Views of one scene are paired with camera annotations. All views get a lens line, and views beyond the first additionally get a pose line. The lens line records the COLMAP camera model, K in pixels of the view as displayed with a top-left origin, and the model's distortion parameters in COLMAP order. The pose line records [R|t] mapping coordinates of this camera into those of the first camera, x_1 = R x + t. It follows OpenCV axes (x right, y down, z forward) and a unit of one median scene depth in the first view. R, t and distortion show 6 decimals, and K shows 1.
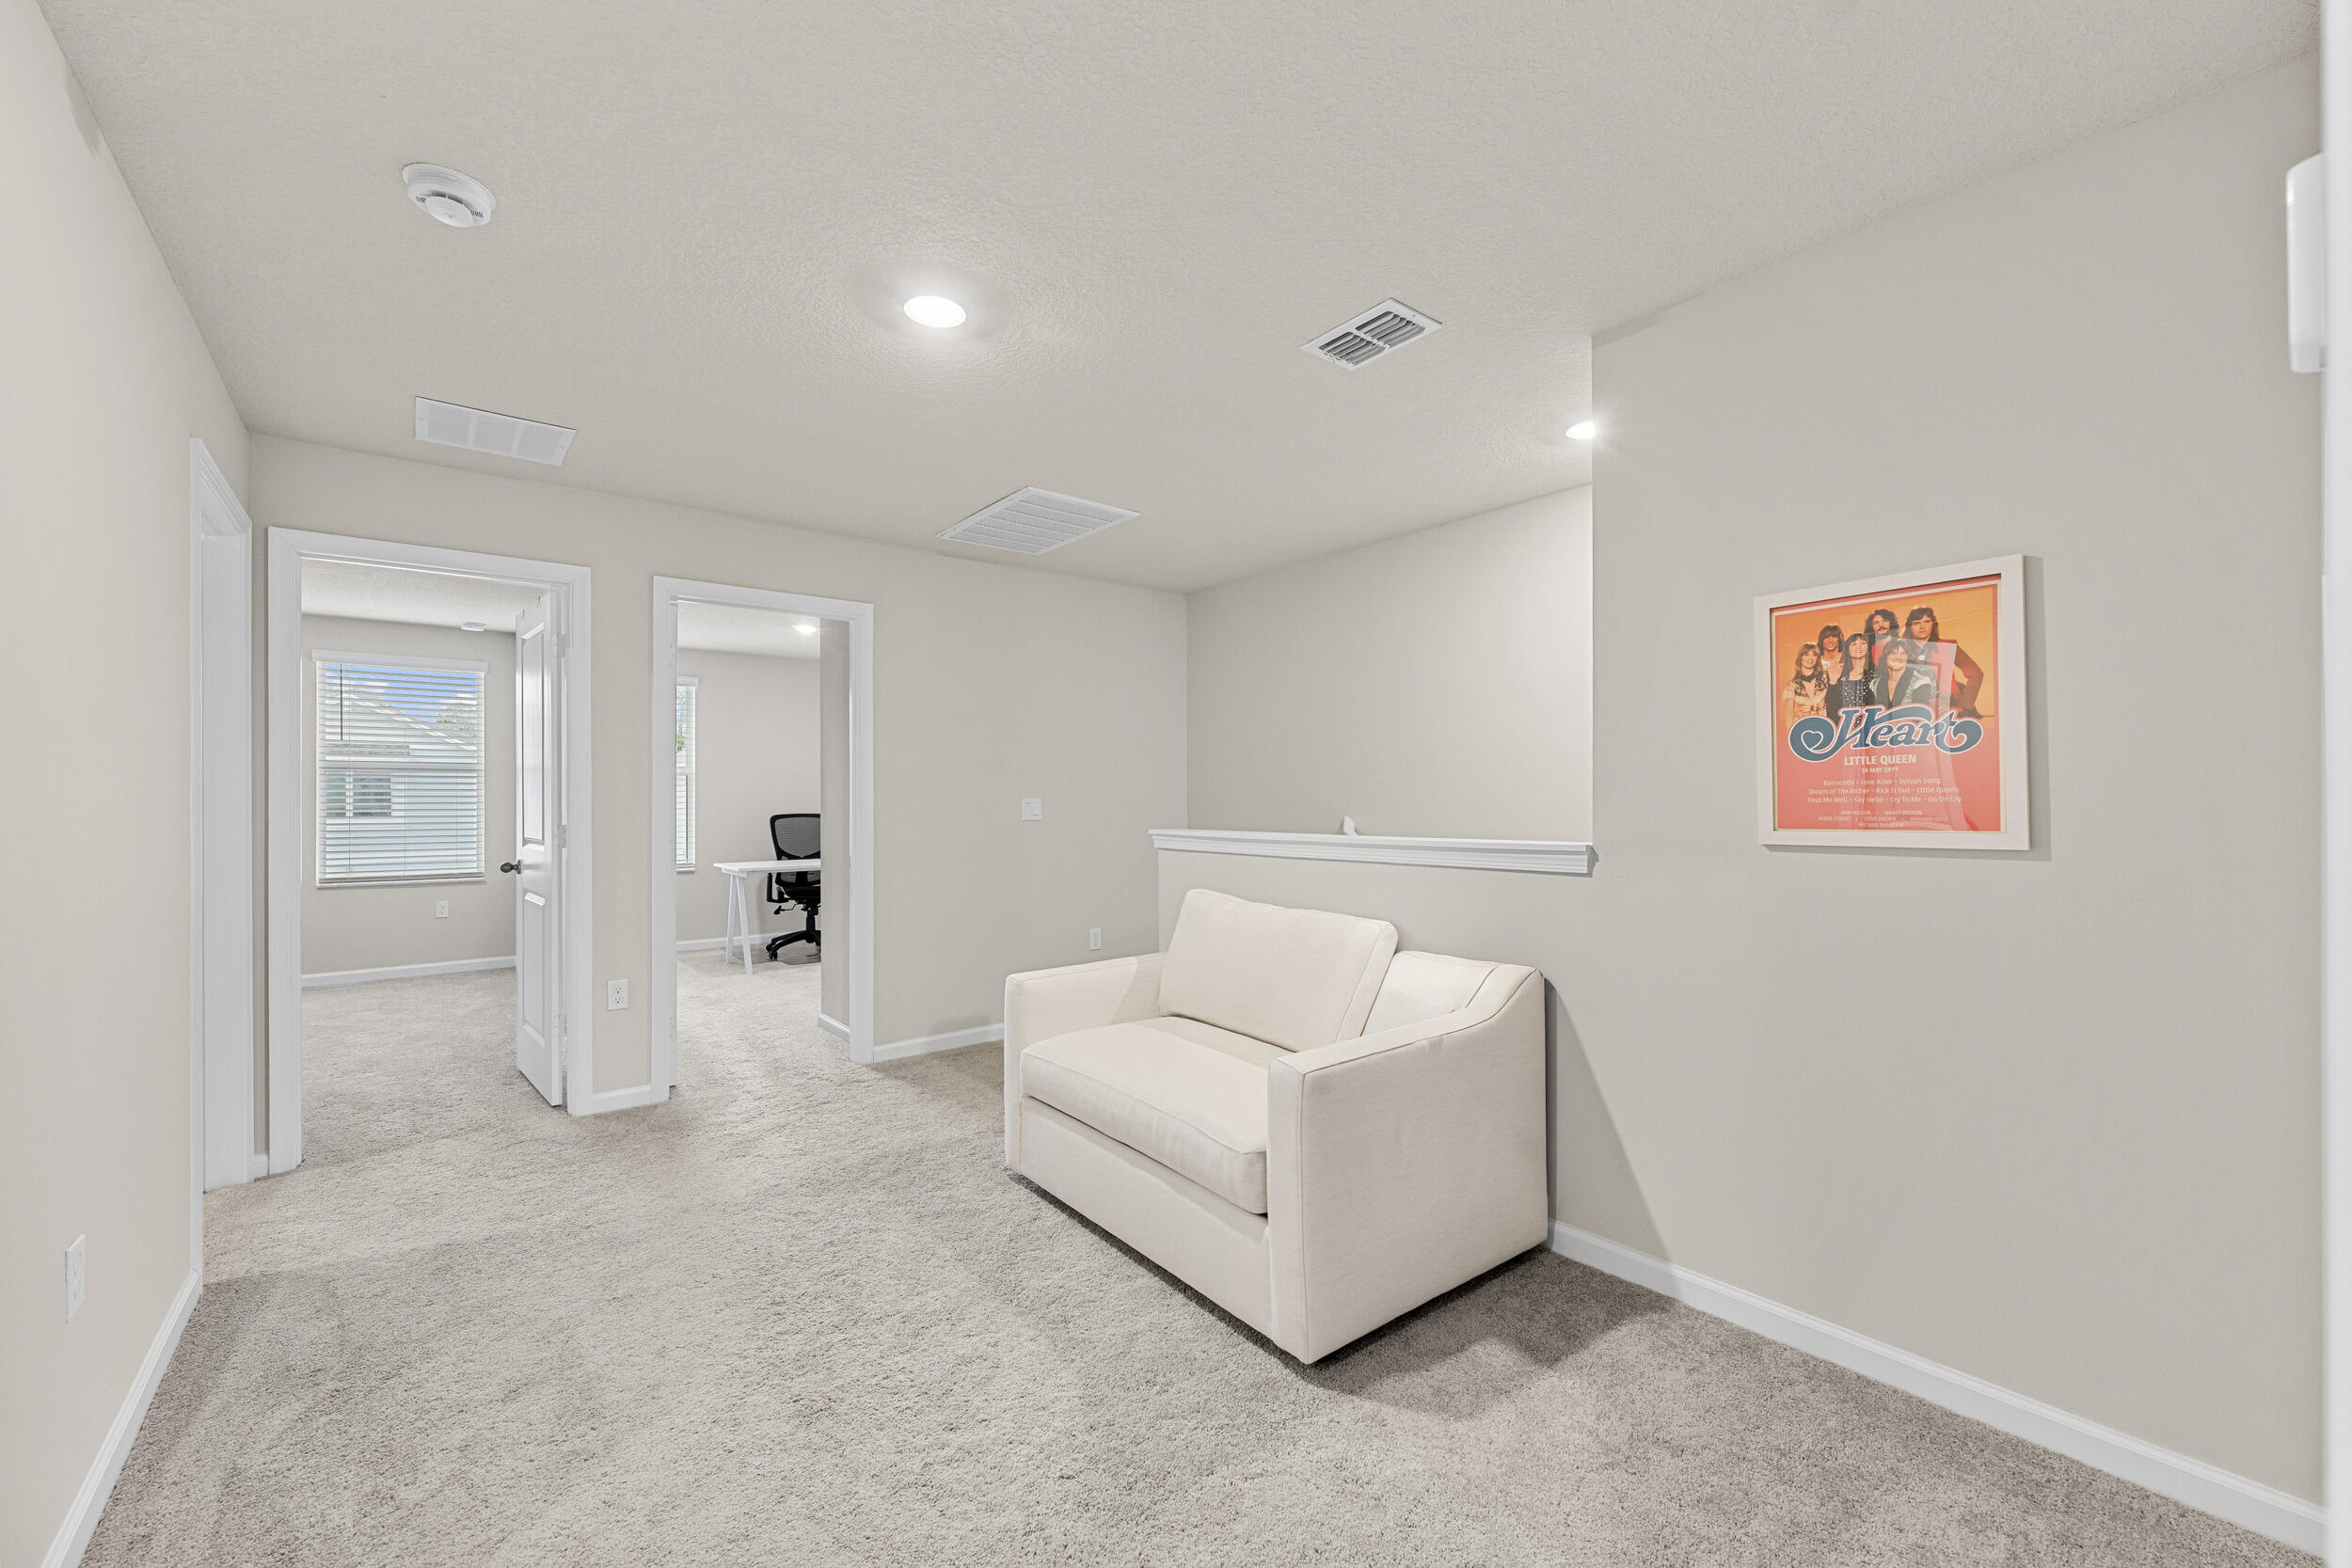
lens RADIAL K [[924.0, 0, 1166.3], [0, 924.0, 798.2], [0, 0, 1]] dist [0.001959, 0.000213]
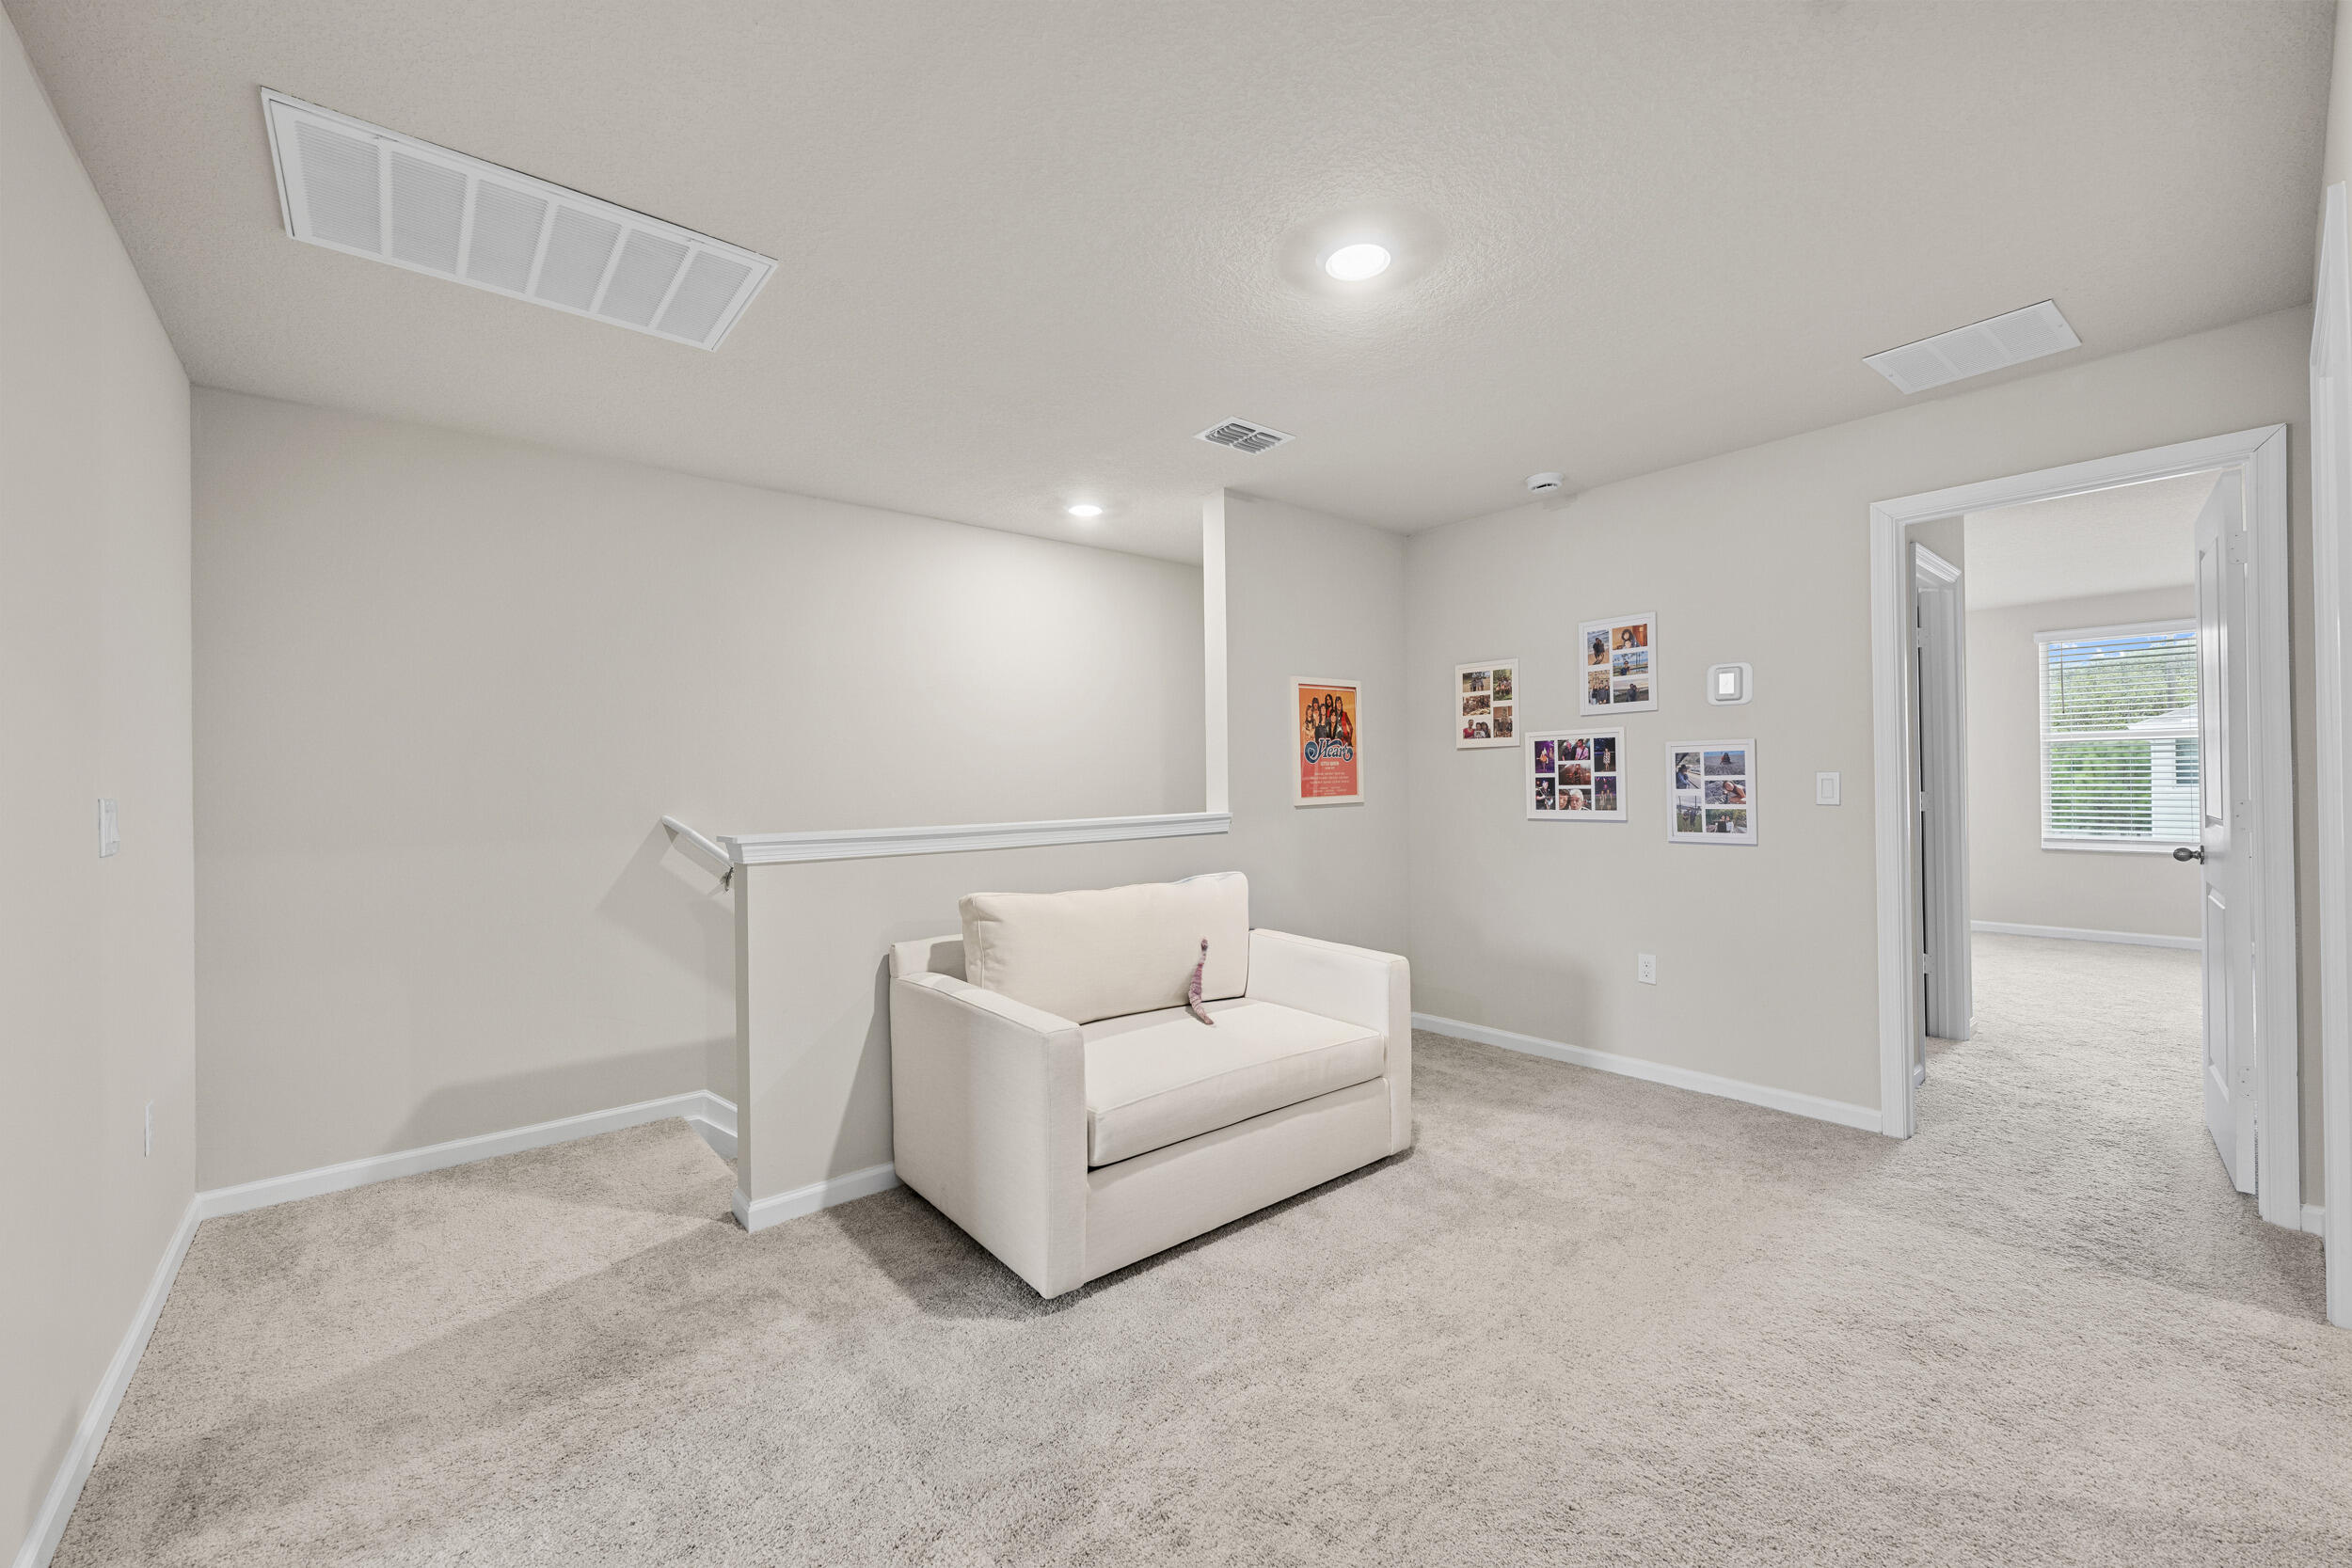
lens RADIAL K [[925.4, 0, 1172.9], [0, 925.4, 777.6], [0, 0, 1]] dist [0.000238, 0.000186]
pose [[-0.028270, 0.001179, 0.999600, -0.777394], [0.006557, 0.999978, -0.000994, -0.005057], [-0.999579, 0.006526, -0.028277, 0.803757]]
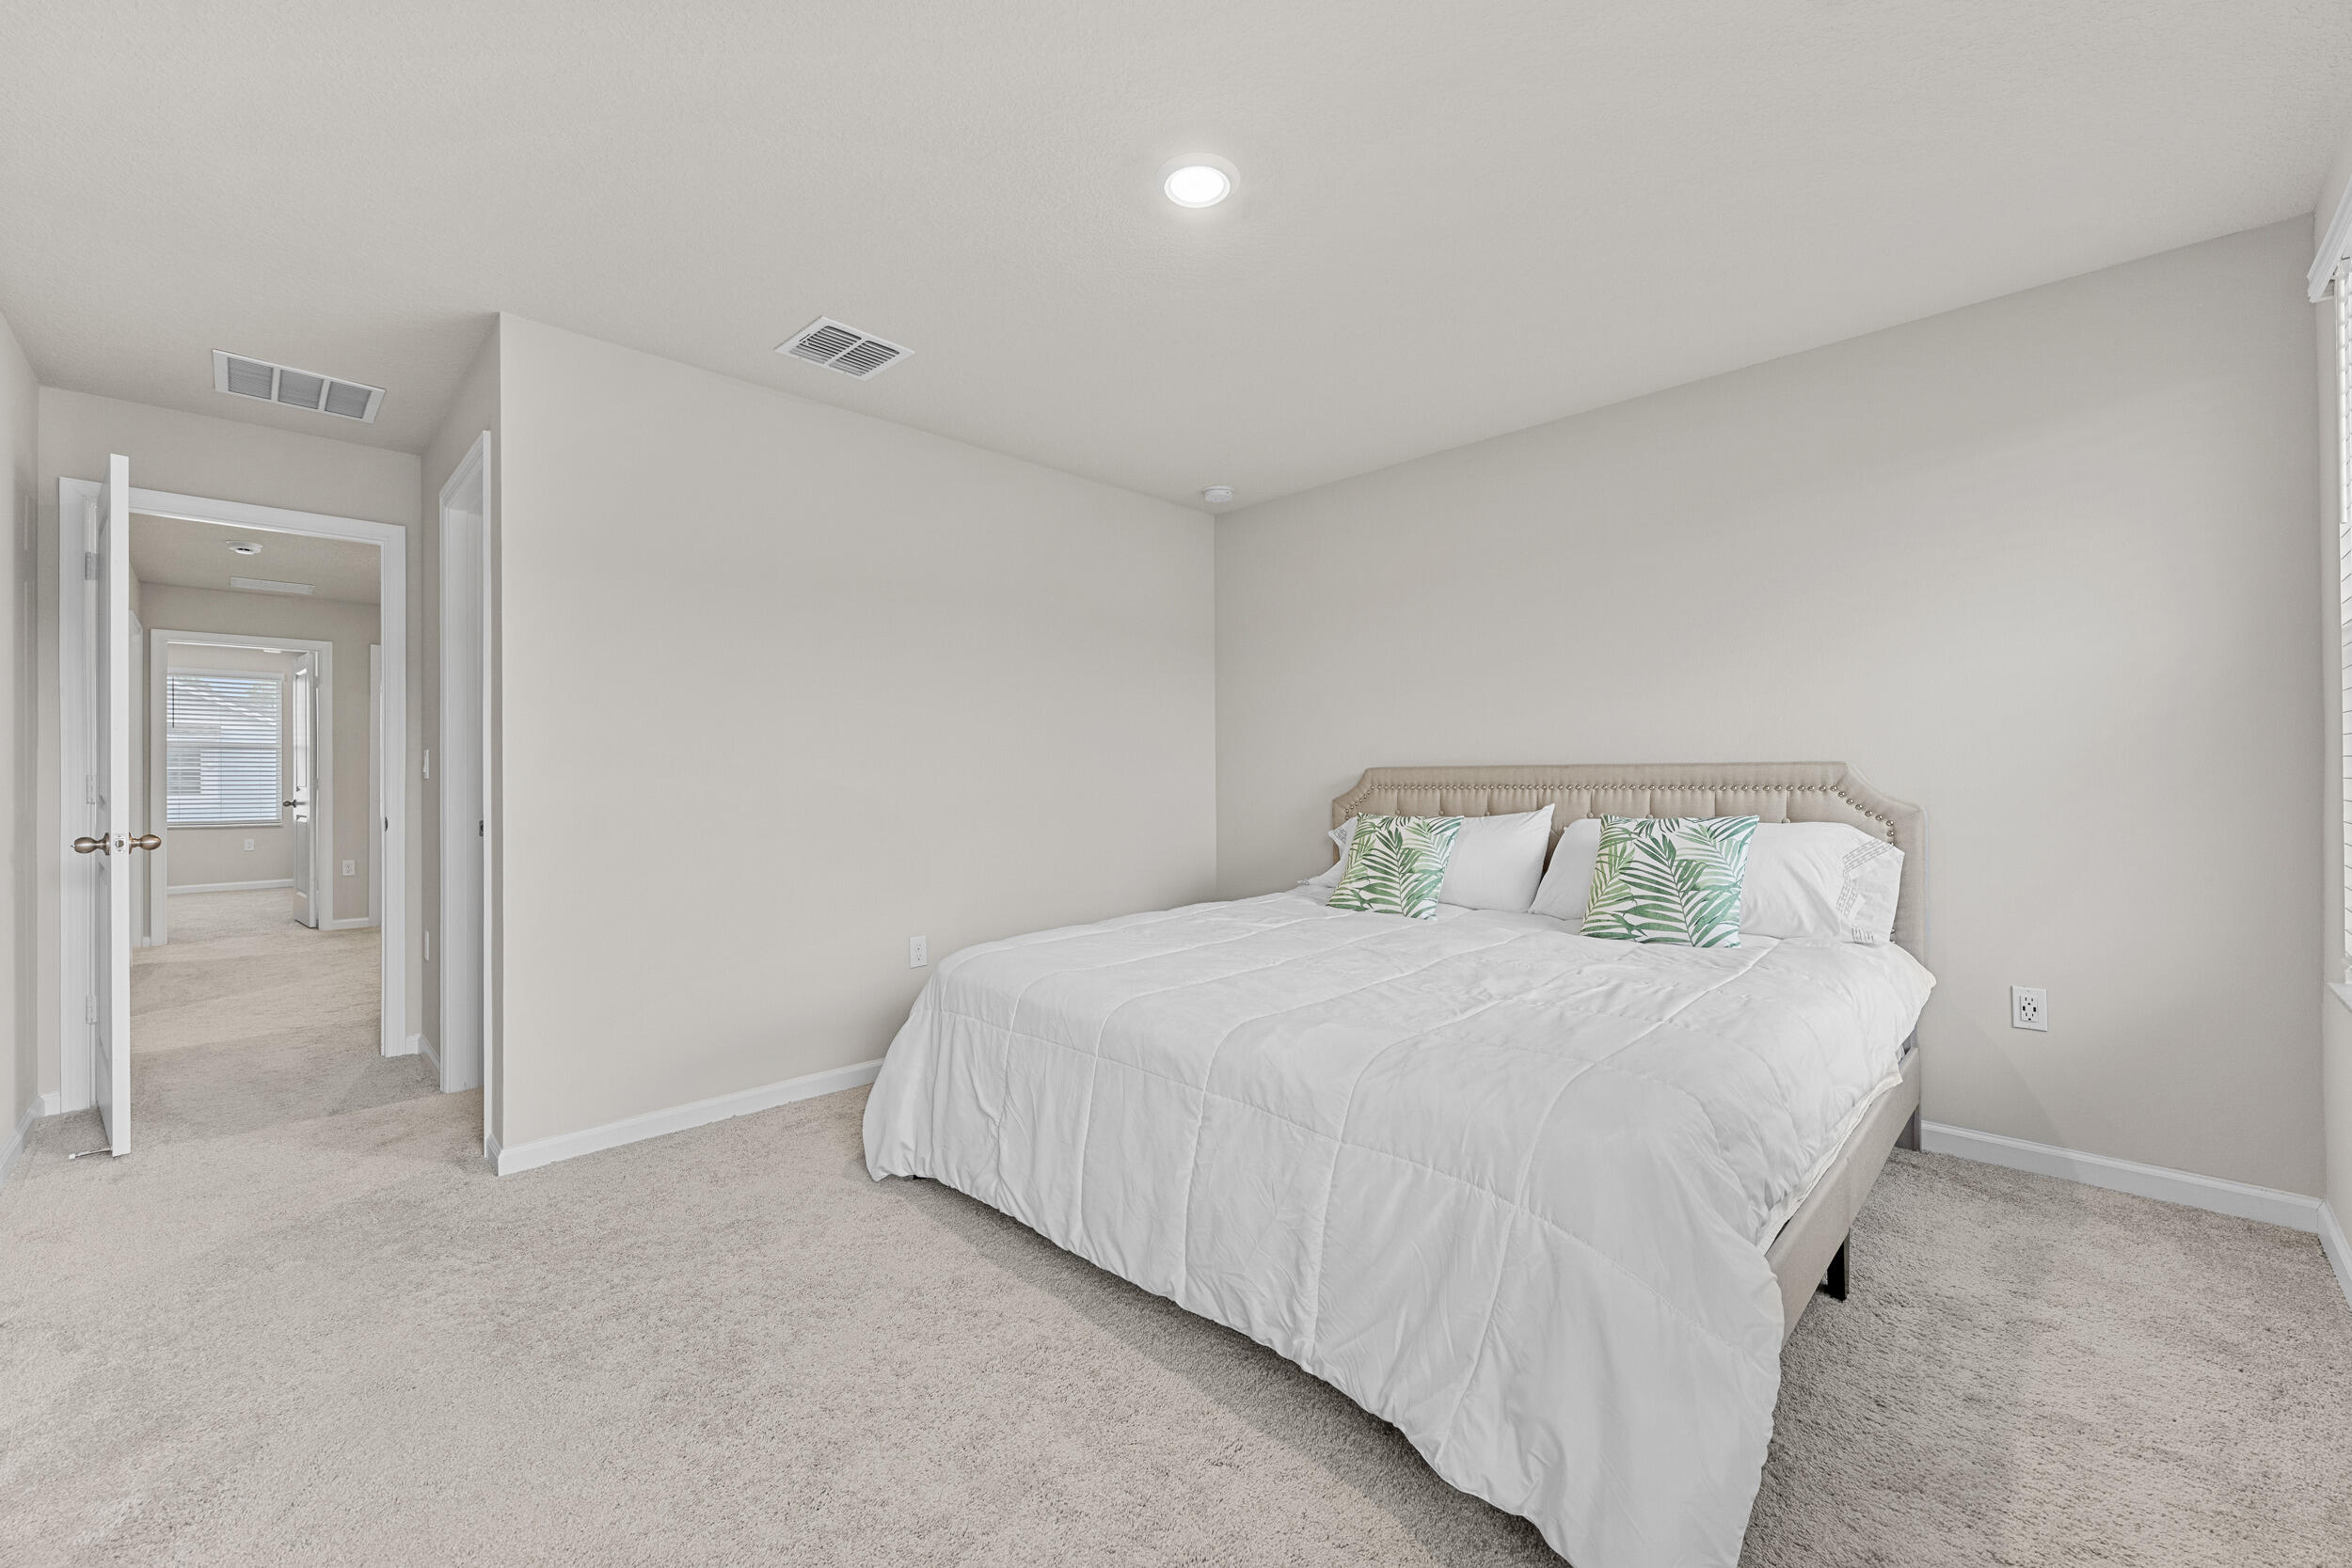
lens RADIAL K [[925.4, 0, 1172.9], [0, 925.4, 777.6], [0, 0, 1]] dist [0.000238, 0.000186]
pose [[0.993378, 0.001195, 0.114884, 0.882613], [-0.000855, 0.999995, -0.003010, 0.033565], [-0.114887, 0.002892, 0.993374, -1.097359]]
